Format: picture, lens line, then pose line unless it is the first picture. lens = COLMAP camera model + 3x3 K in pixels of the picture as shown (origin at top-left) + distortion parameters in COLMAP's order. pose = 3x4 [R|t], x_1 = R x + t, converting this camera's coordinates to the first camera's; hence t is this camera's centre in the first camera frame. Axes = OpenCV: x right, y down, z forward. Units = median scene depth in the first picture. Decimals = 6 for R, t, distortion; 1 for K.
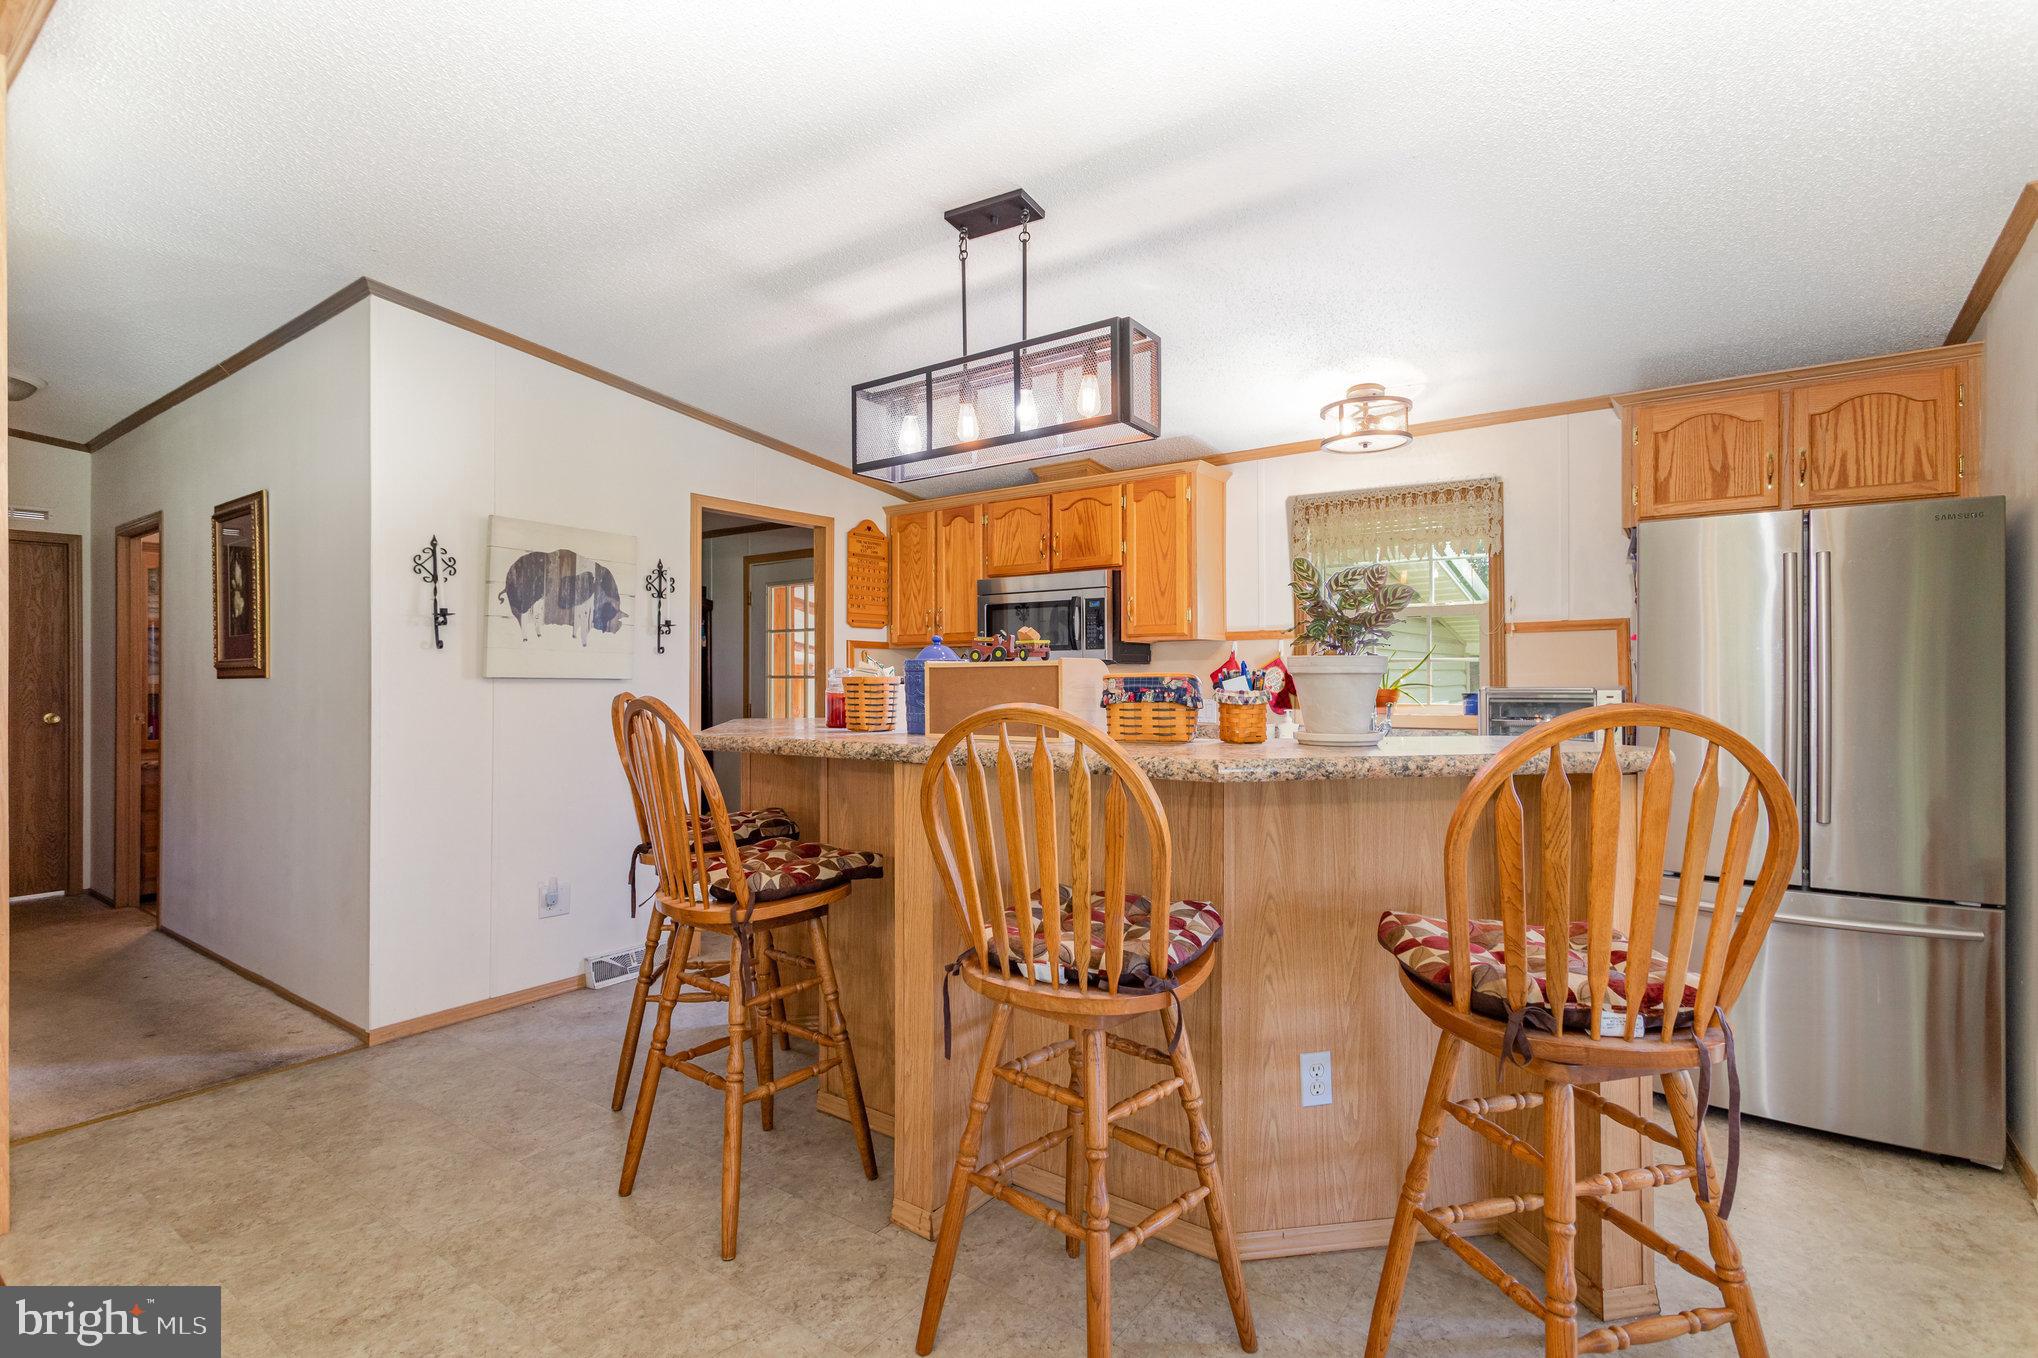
lens RADIAL K [[965.6, 0, 1019.1], [0, 965.6, 682.3], [0, 0, 1]] dist [0.002300, -0.000850]
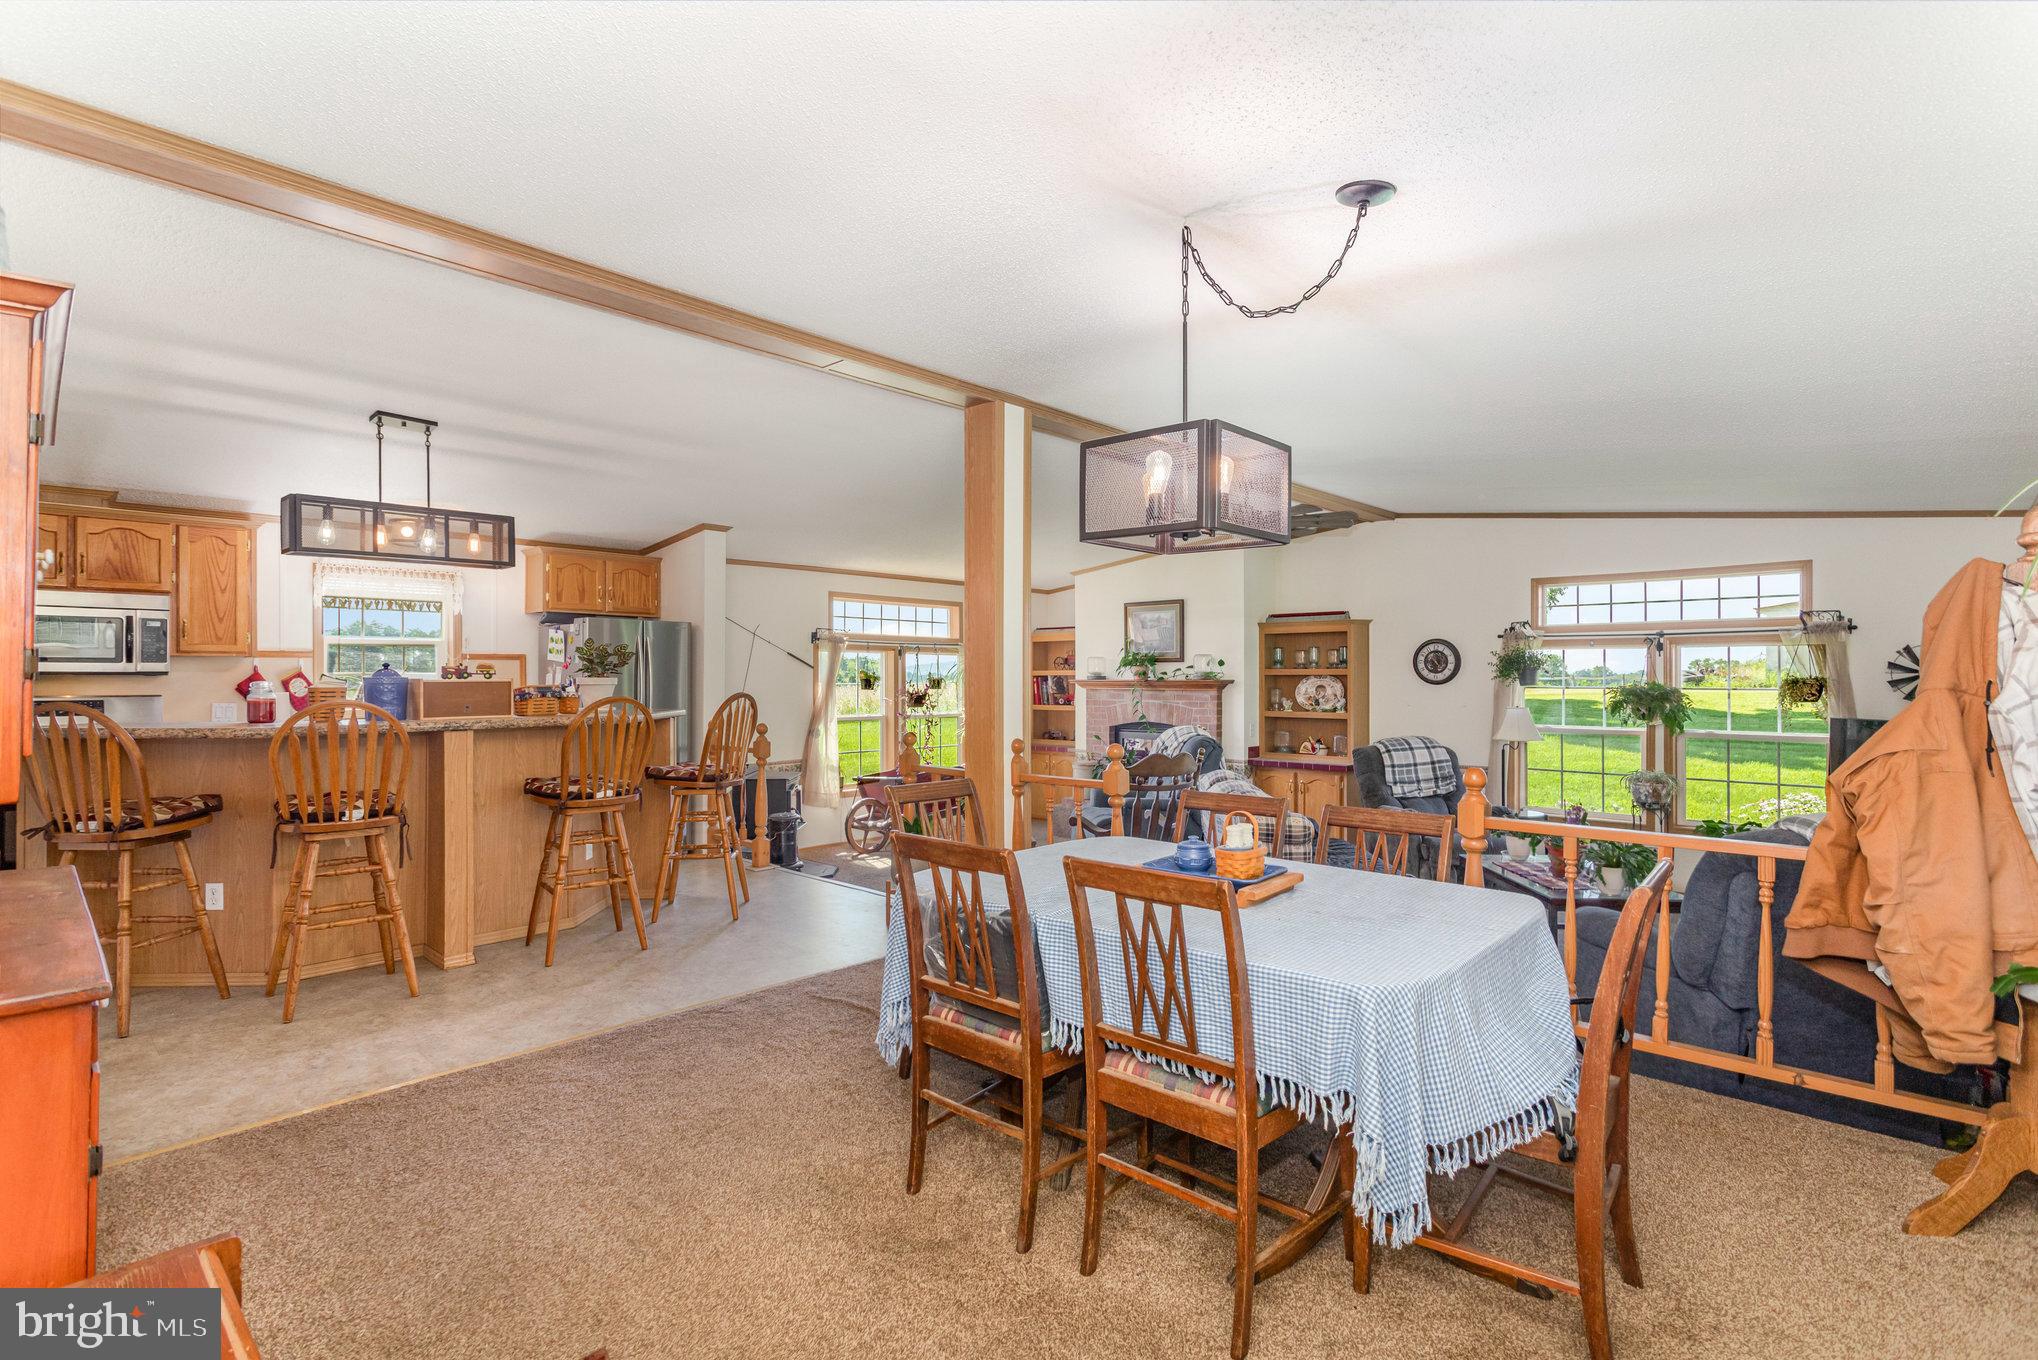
lens RADIAL K [[965.6, 0, 1025.2], [0, 965.6, 672.9], [0, 0, 1]] dist [0.002300, -0.000850]
pose [[0.126087, 0.007665, 0.991990, -1.023837], [0.003103, 0.999962, -0.008121, -0.009125], [-0.992014, 0.004102, 0.126058, -0.215134]]
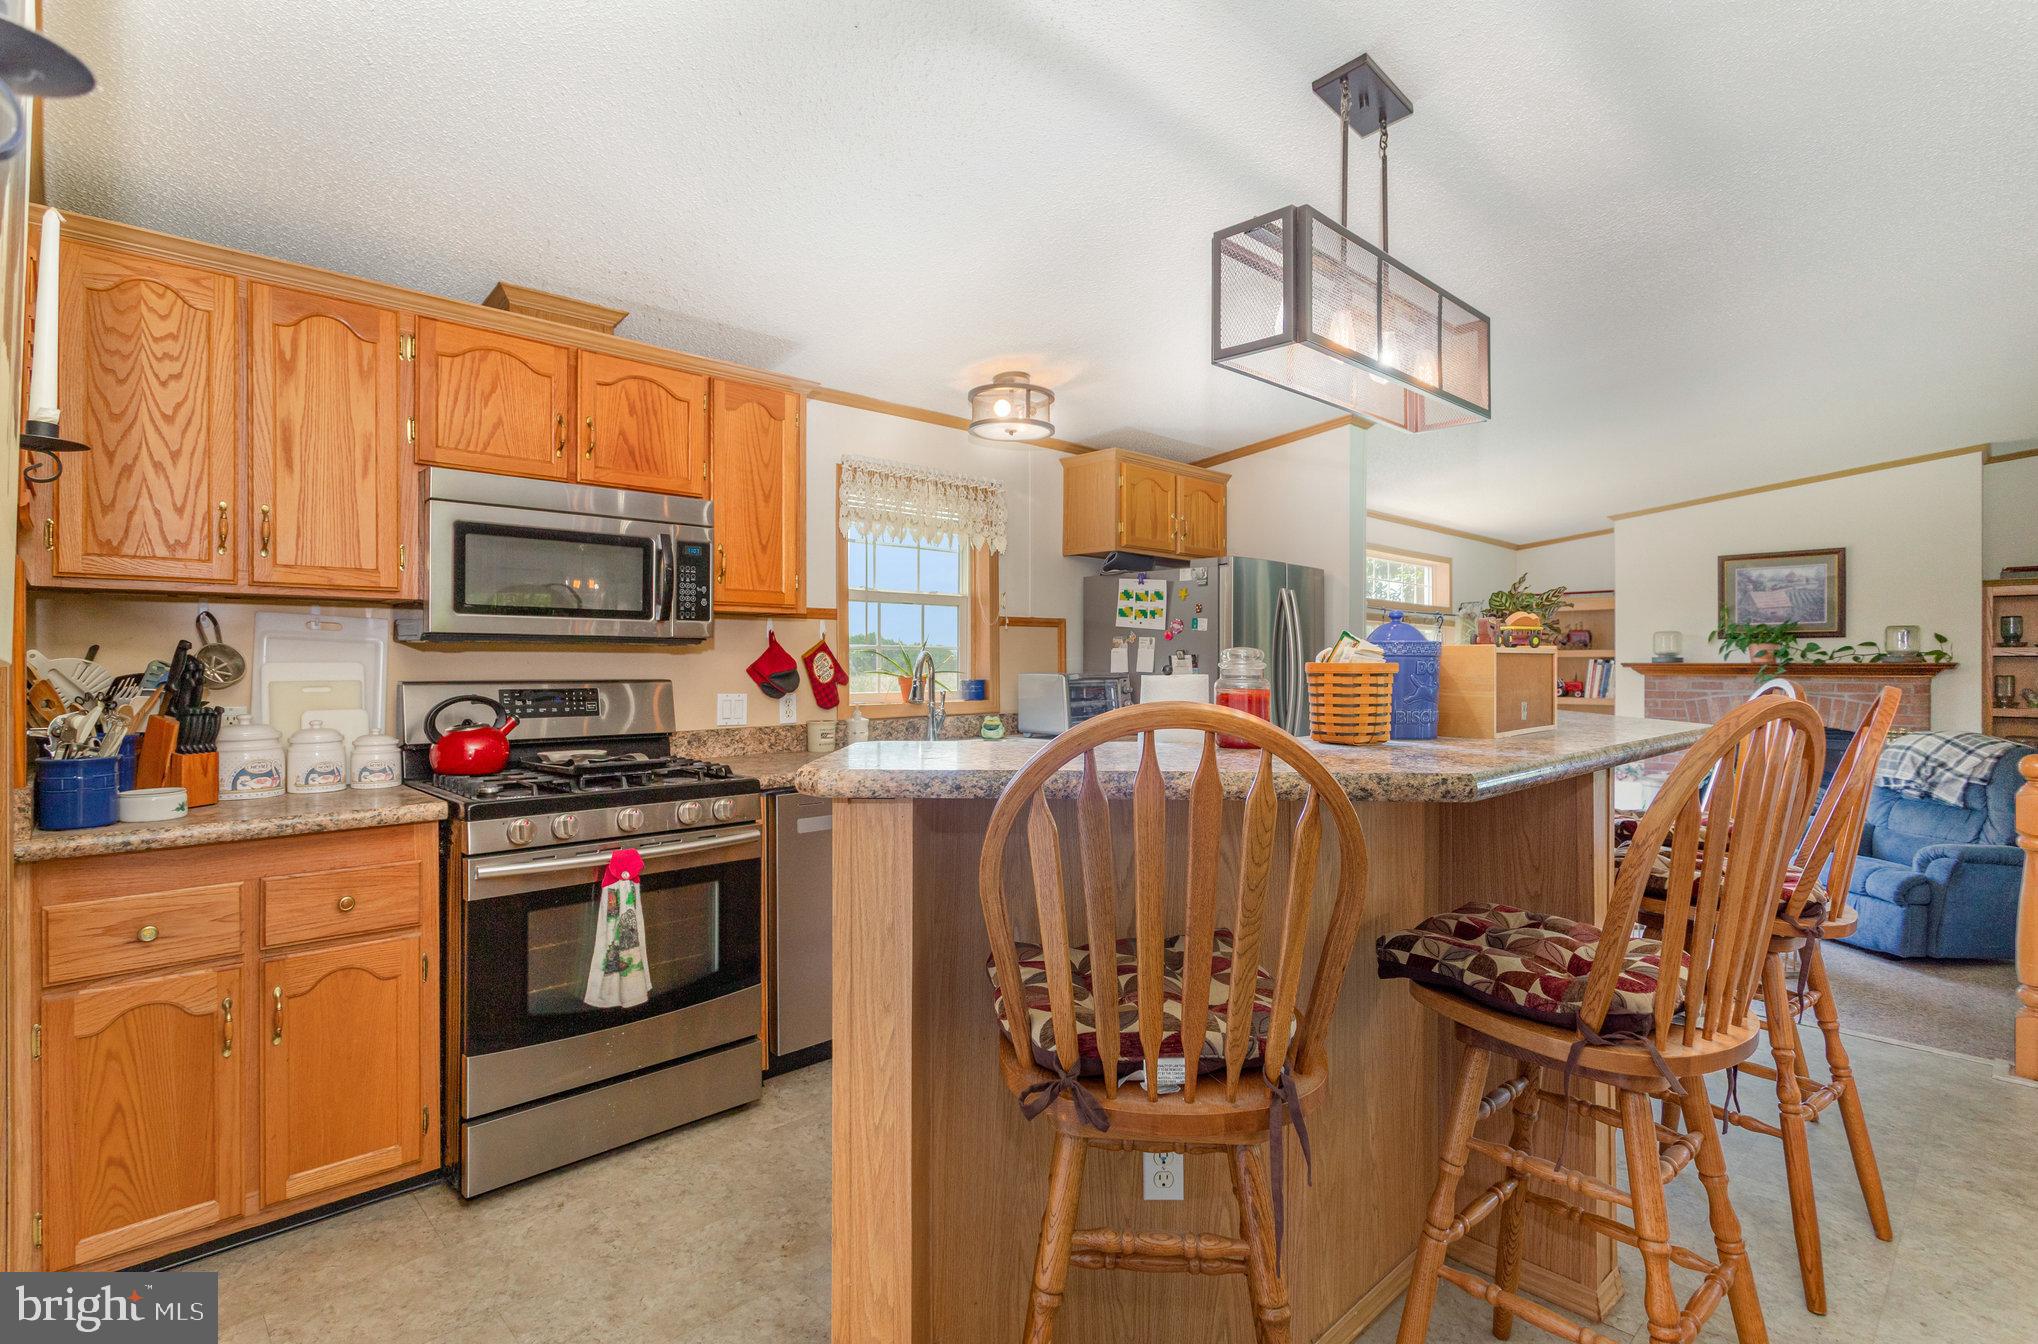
lens RADIAL K [[965.6, 0, 1015.9], [0, 965.6, 670.2], [0, 0, 1]] dist [0.002300, -0.000850]
pose [[0.194371, -0.000716, 0.980928, -0.556291], [0.000686, 1.000000, 0.000594, -0.000168], [-0.980928, 0.000557, 0.194371, 0.707349]]
